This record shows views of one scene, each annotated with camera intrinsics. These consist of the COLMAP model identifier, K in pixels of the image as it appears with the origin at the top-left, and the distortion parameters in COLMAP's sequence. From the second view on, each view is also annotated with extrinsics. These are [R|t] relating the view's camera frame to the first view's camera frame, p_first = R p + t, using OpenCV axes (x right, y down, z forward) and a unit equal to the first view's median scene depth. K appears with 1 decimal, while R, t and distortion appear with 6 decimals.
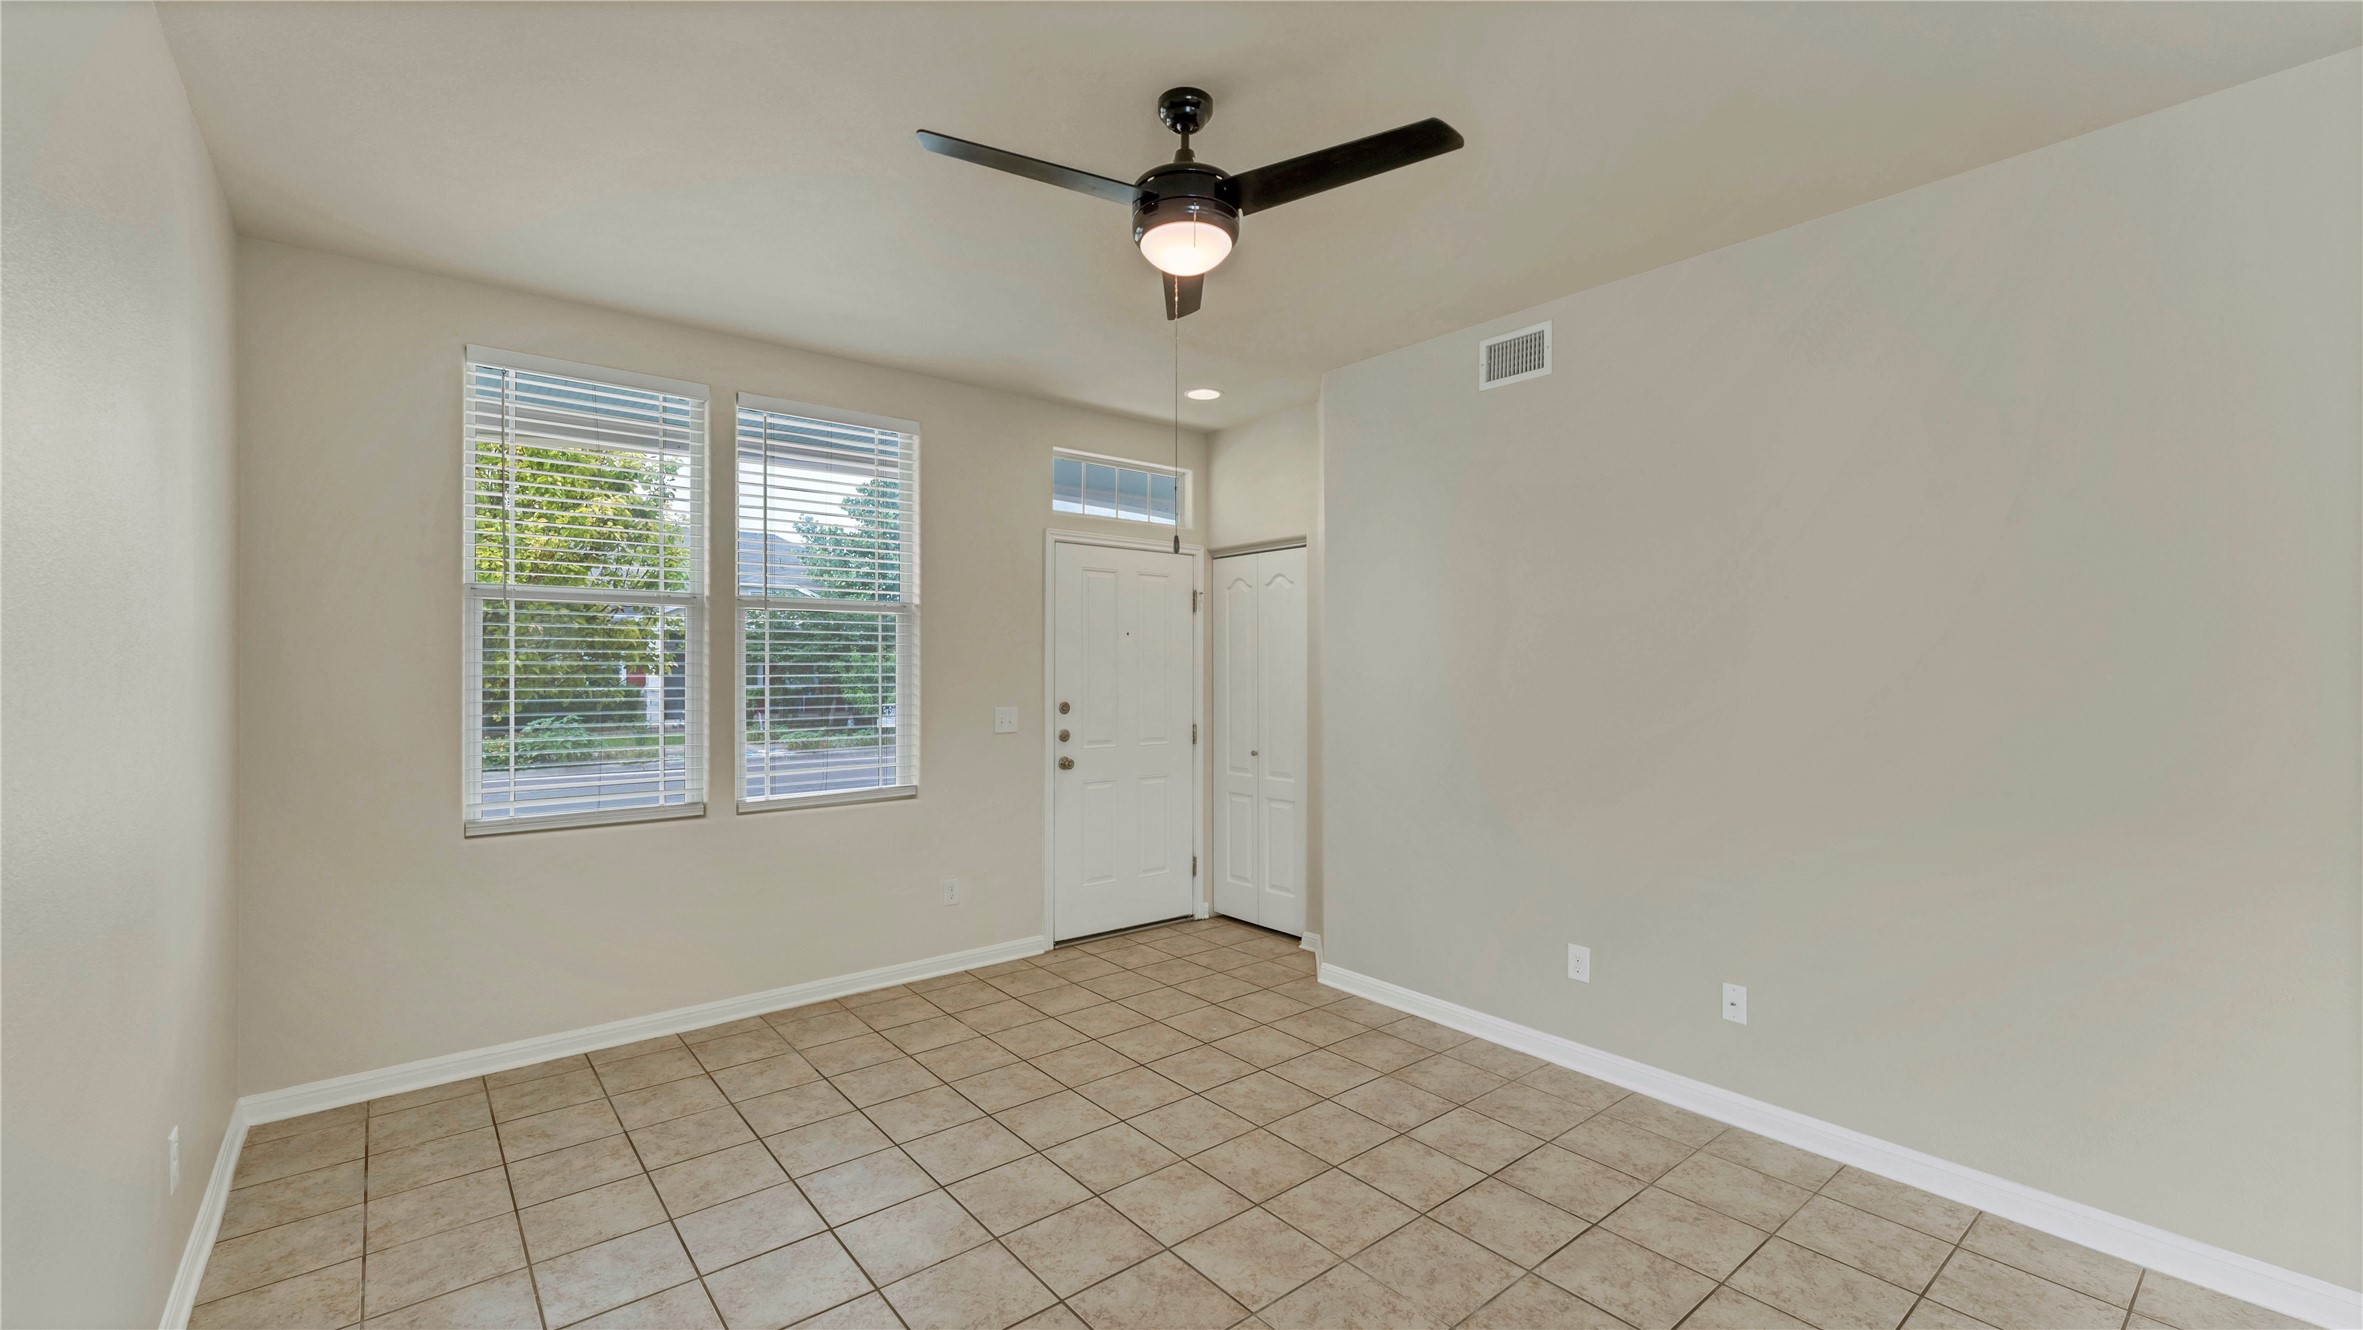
lens RADIAL K [[972.5, 0, 1187.6], [0, 972.5, 672.0], [0, 0, 1]] dist [0.001515, 0.001988]
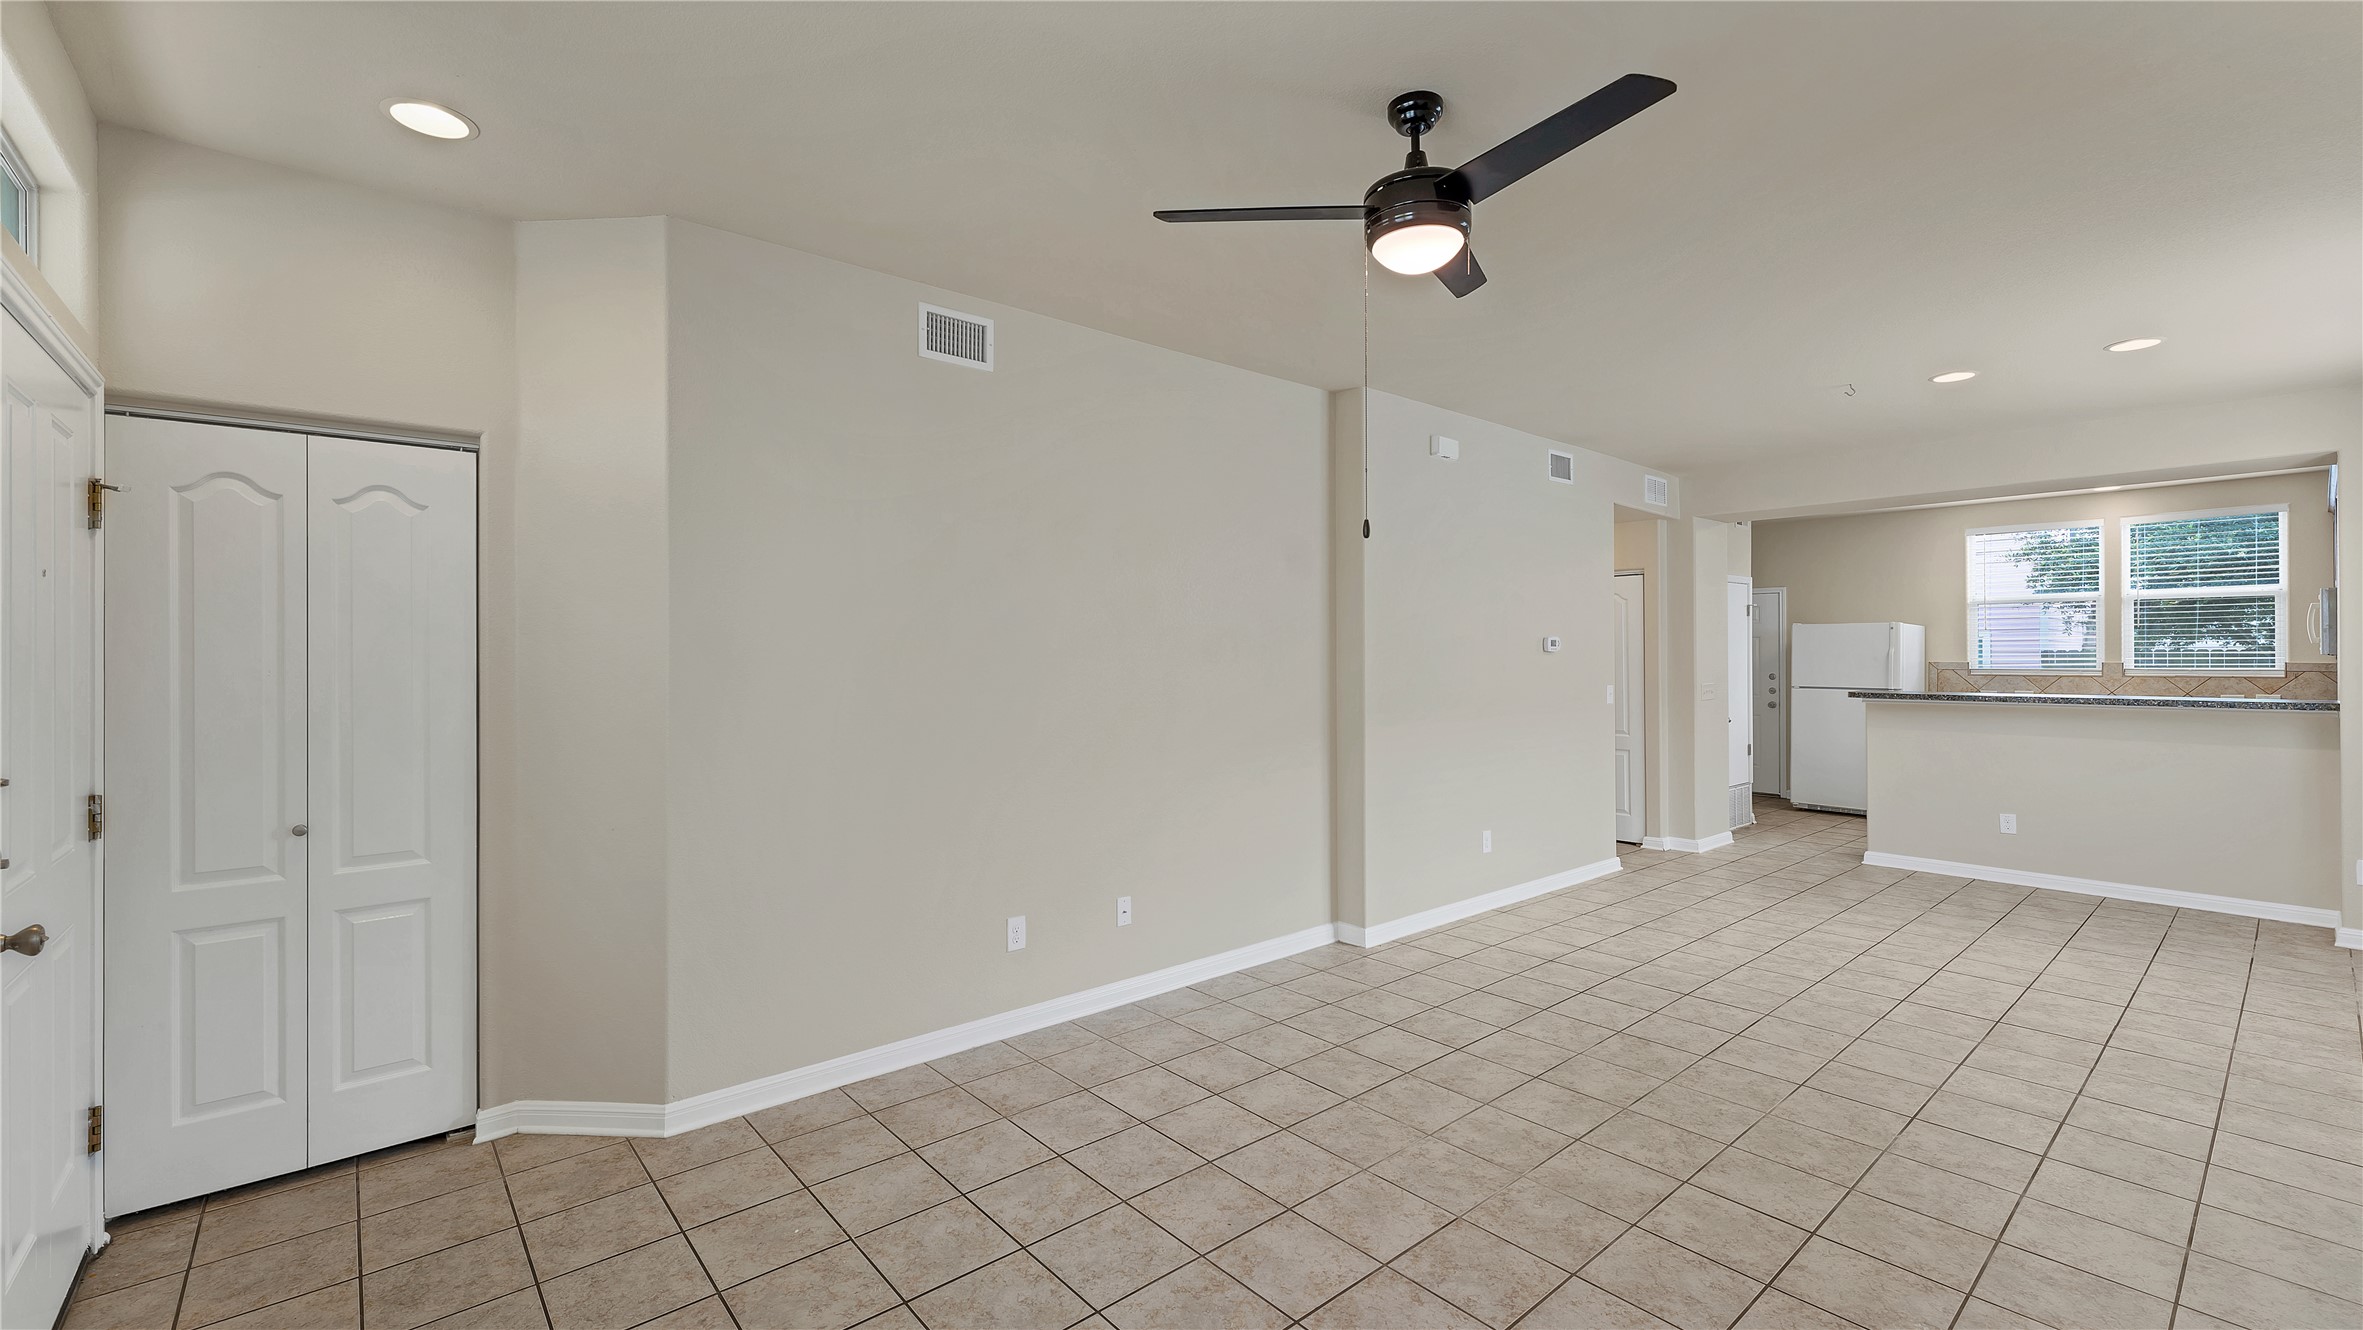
lens RADIAL K [[972.5, 0, 1180.8], [0, 972.5, 656.1], [0, 0, 1]] dist [0.001515, 0.001988]
pose [[-0.021300, -0.002701, 0.999769, -0.635471], [0.004522, 0.999986, 0.002798, -0.008221], [-0.999763, 0.004580, -0.021288, 0.794259]]
